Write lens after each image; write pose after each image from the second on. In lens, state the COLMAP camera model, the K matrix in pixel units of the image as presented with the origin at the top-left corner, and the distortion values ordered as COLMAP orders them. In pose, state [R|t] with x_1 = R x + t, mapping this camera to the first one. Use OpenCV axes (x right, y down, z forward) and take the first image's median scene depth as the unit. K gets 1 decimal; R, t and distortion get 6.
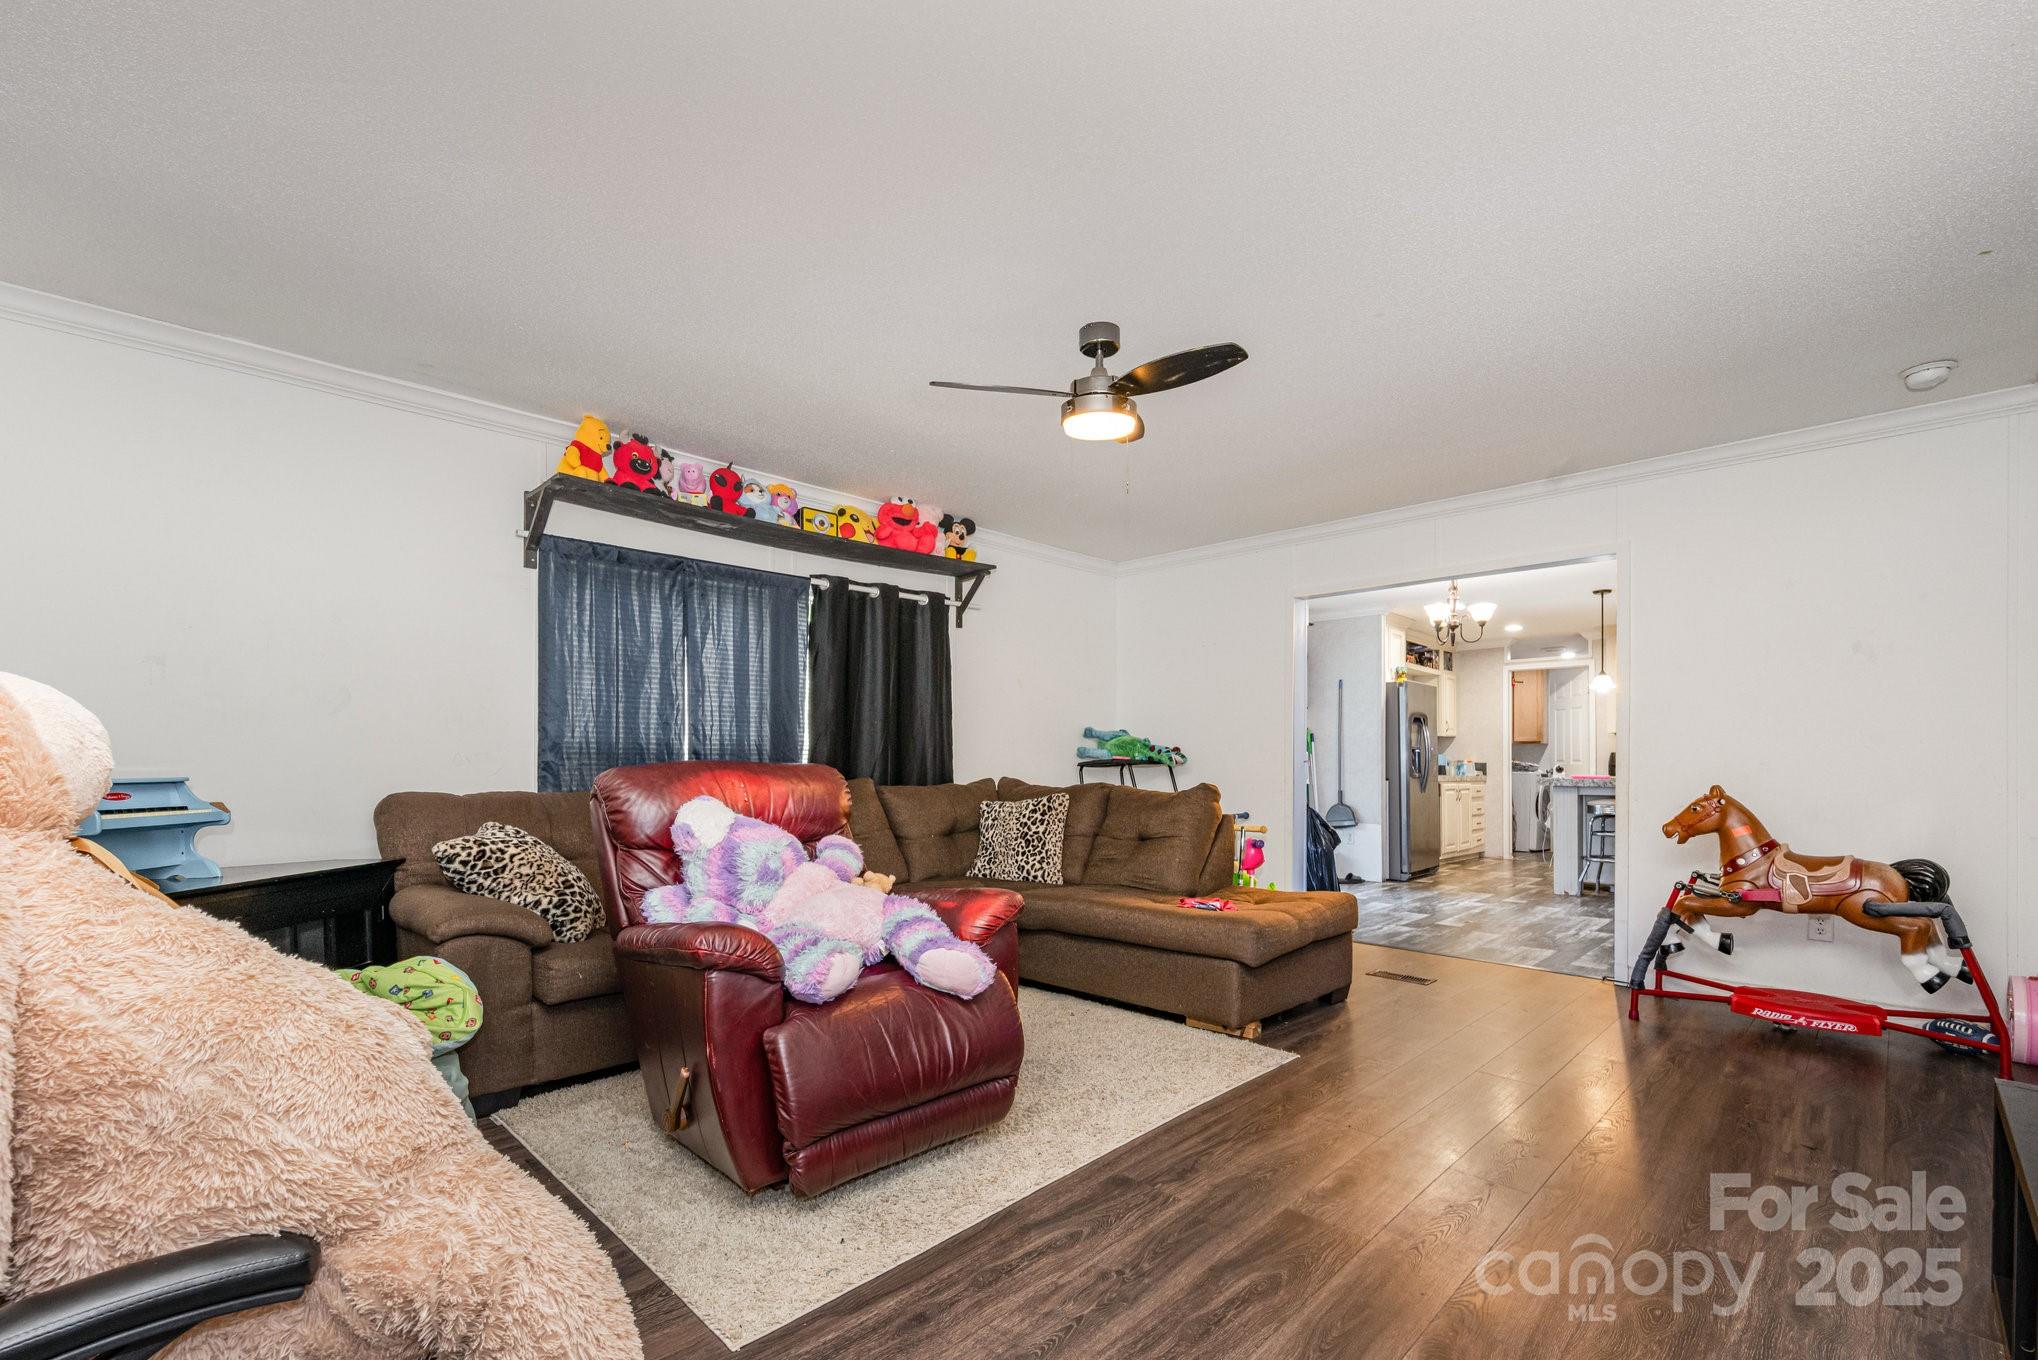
lens RADIAL K [[874.9, 0, 1023.1], [0, 874.9, 763.7], [0, 0, 1]] dist [-0.000137, 0.000006]
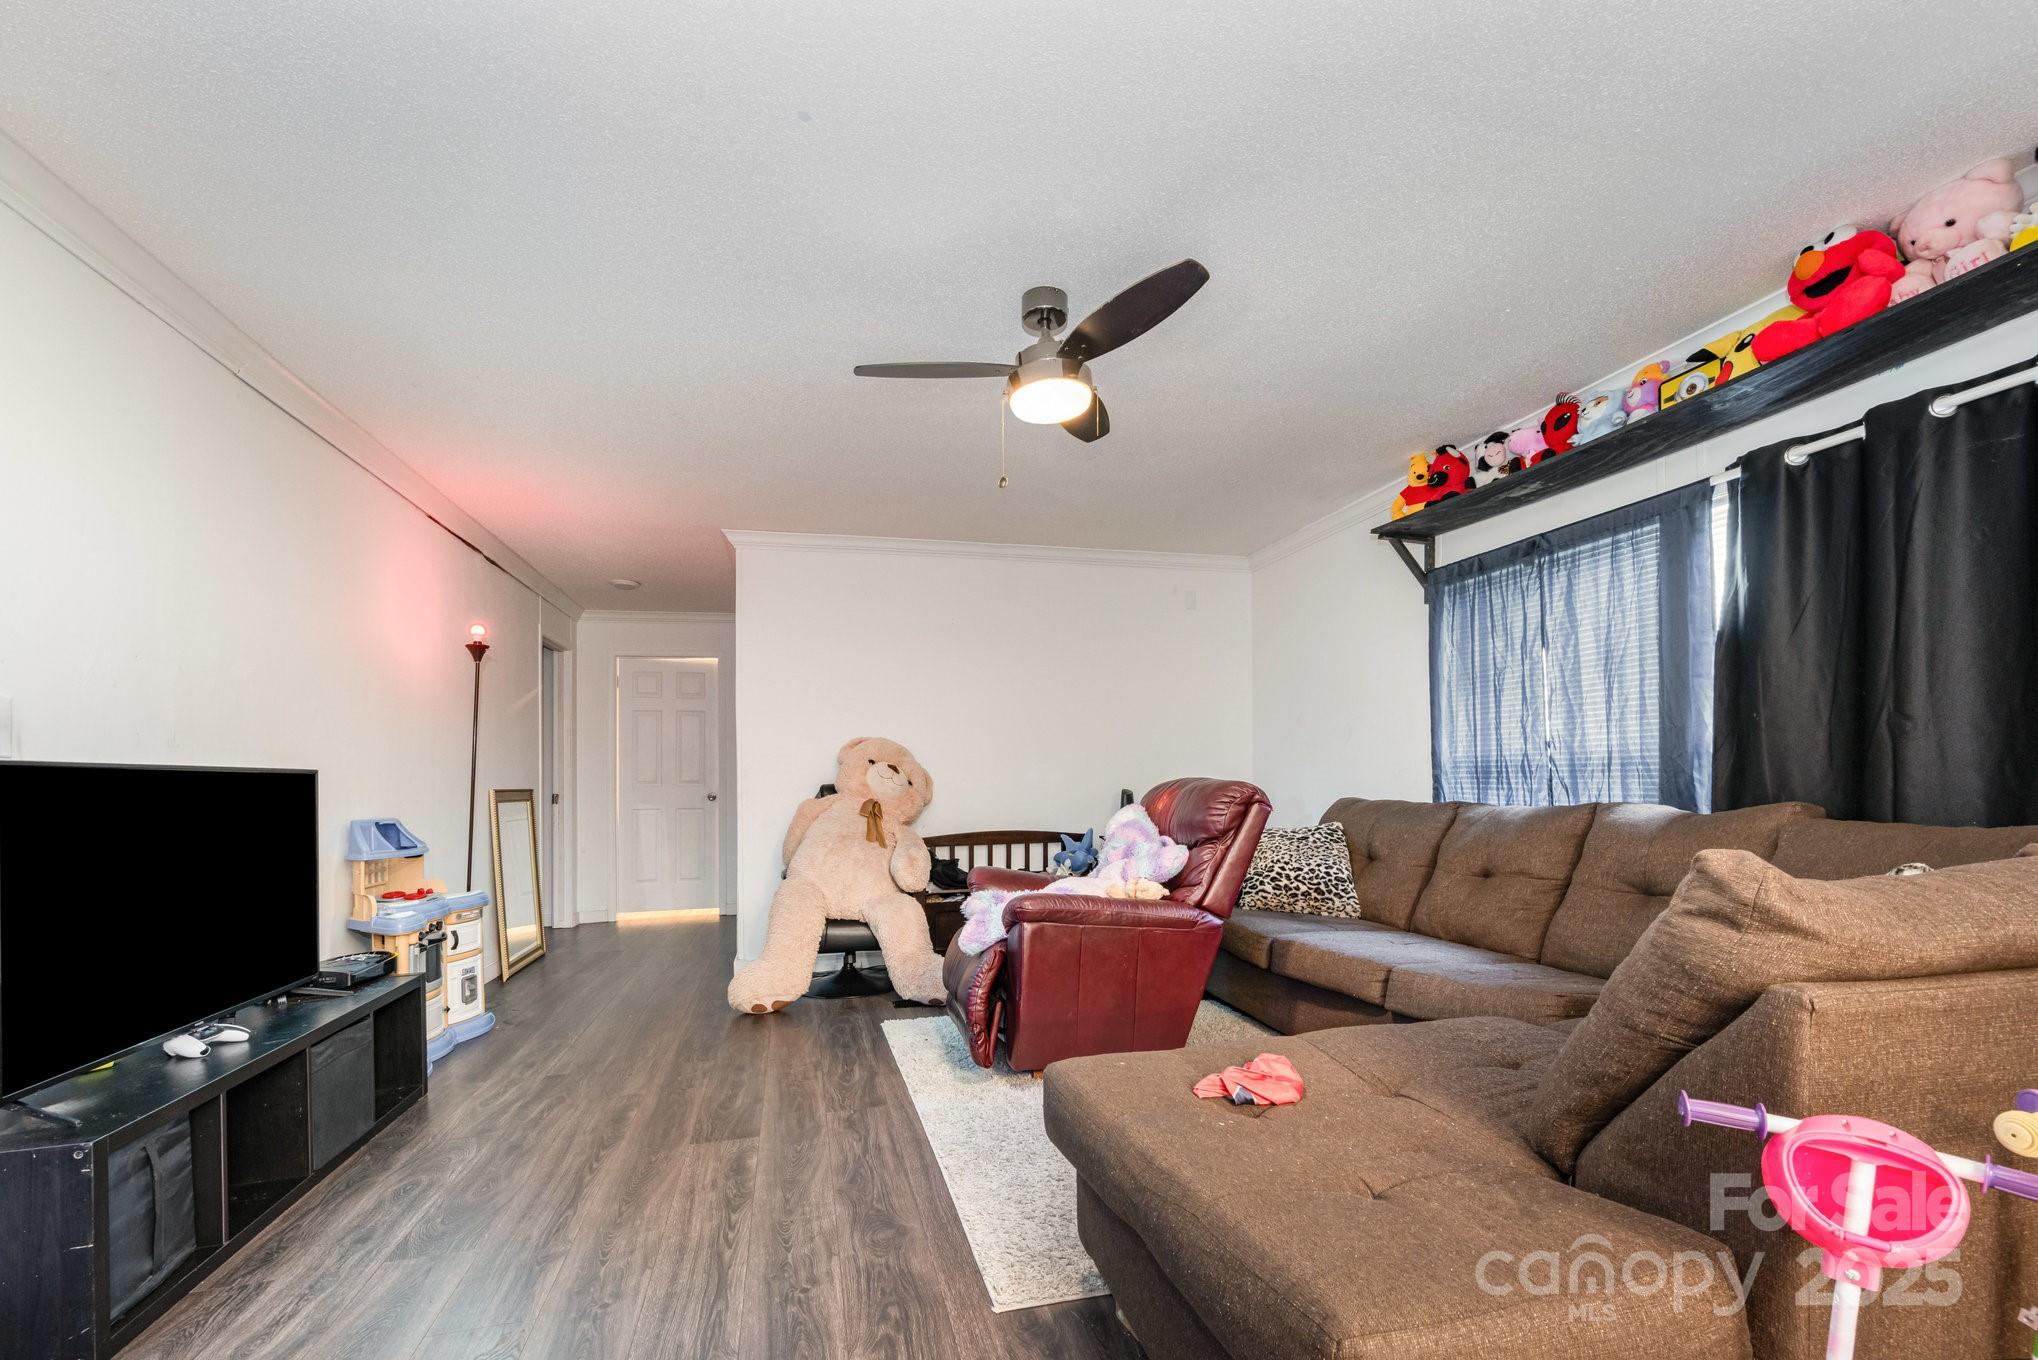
lens RADIAL K [[874.9, 0, 1023.1], [0, 874.9, 763.7], [0, 0, 1]] dist [-0.000137, 0.000006]
pose [[-0.517470, -0.006354, -0.855678, 0.850857], [0.008400, 0.999887, -0.012505, -0.008887], [0.855660, -0.013659, -0.517358, 1.424208]]
